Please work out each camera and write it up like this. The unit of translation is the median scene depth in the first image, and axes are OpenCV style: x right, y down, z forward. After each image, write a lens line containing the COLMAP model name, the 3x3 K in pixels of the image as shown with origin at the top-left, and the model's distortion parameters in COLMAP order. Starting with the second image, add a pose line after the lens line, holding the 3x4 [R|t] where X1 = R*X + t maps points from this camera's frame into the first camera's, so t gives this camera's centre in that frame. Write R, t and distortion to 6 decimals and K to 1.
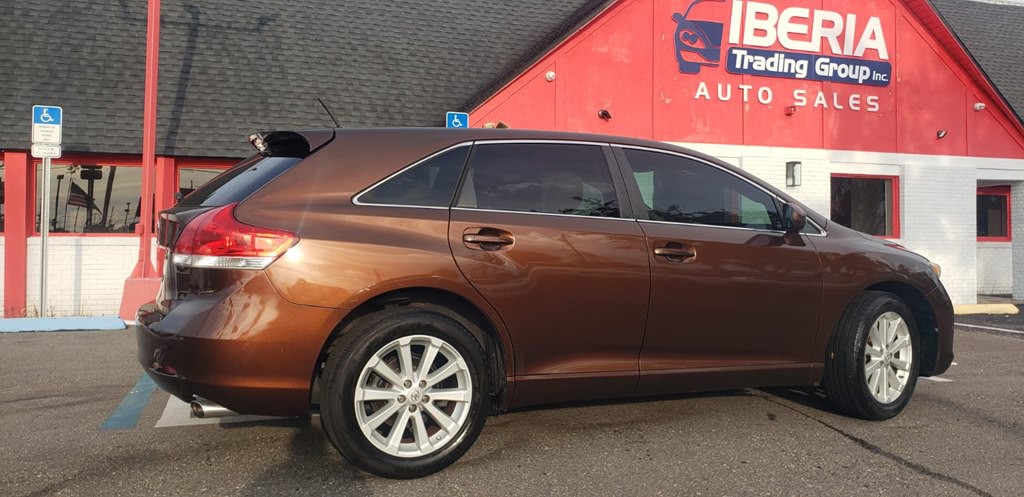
lens RADIAL K [[839.0, 0, 512.0], [0, 839.0, 248.5], [0, 0, 1]] dist [-0.000440, -0.085963]
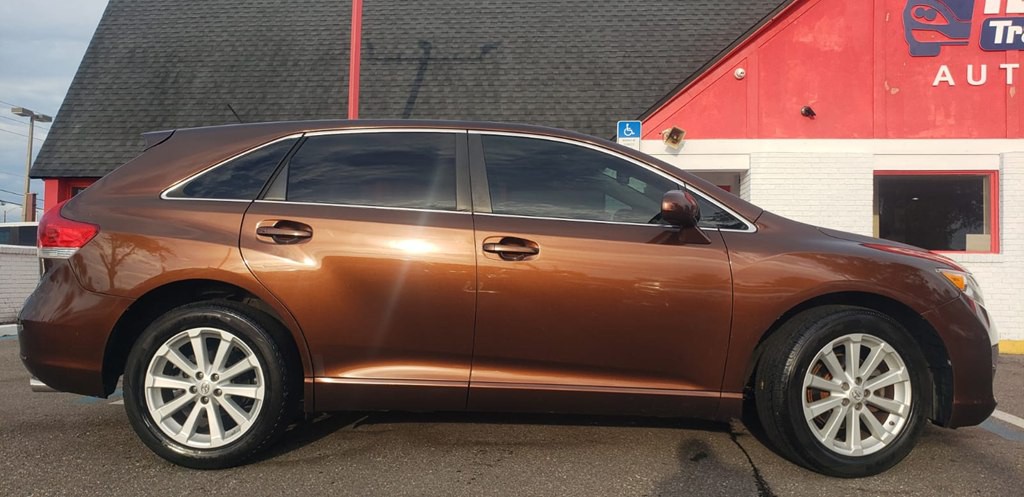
lens RADIAL K [[838.5, 0, 499.9], [0, 838.5, 250.1], [0, 0, 1]] dist [-0.004221, 0.004527]
pose [[0.896925, -0.002630, -0.442175, 0.195586], [-0.011325, 0.999518, -0.028915, 0.010911], [0.442037, 0.030942, 0.896463, 0.076934]]
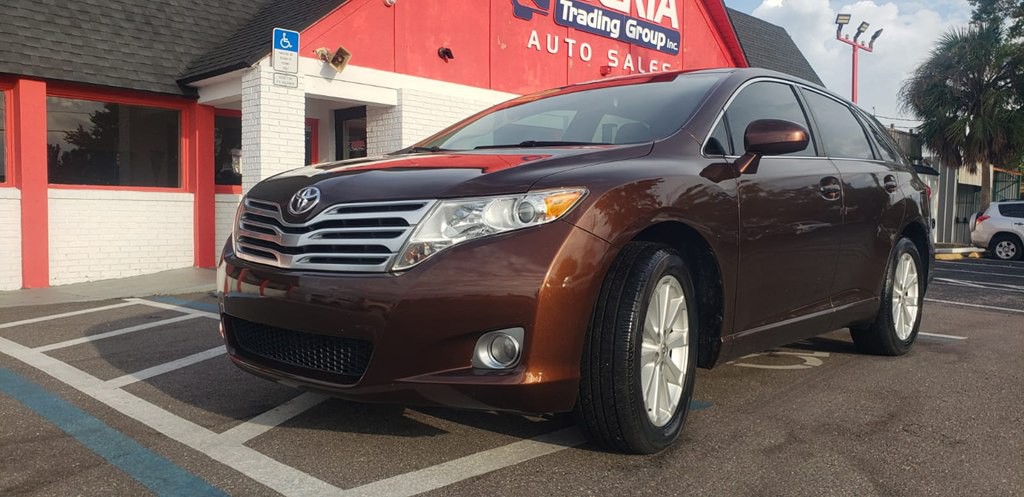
lens RADIAL K [[821.8, 0, 528.6], [0, 821.8, 267.1], [0, 0, 1]] dist [0.005356, -0.006202]
pose [[0.892977, -0.017110, 0.449778, -0.187382], [-0.009770, 0.998305, 0.057375, 0.010382], [-0.449997, -0.055629, 0.891296, 0.176301]]
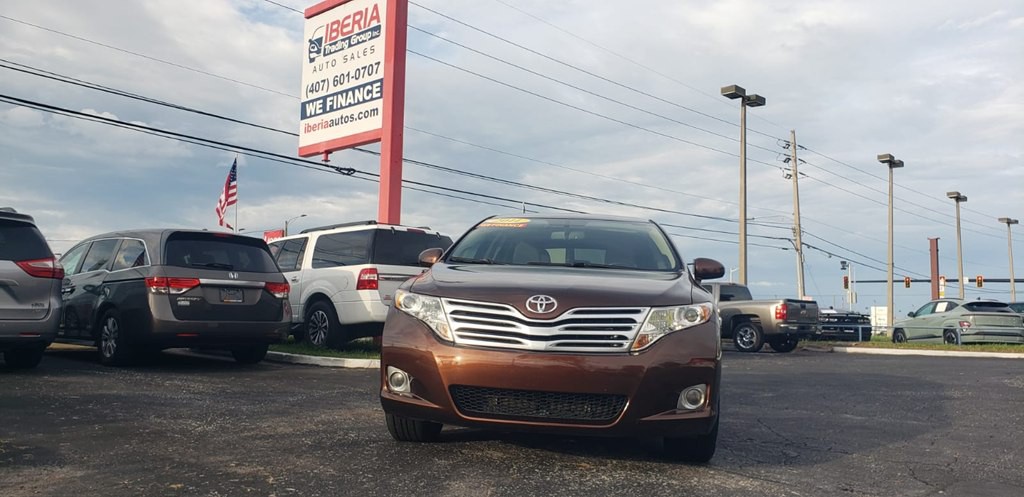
lens RADIAL K [[826.5, 0, 516.3], [0, 826.5, 241.1], [0, 0, 1]] dist [0.008978, -0.006989]
pose [[0.506713, 0.087002, 0.857714, -0.426108], [-0.024879, 0.995956, -0.086327, 0.009263], [-0.861756, 0.022405, 0.506828, 0.241028]]
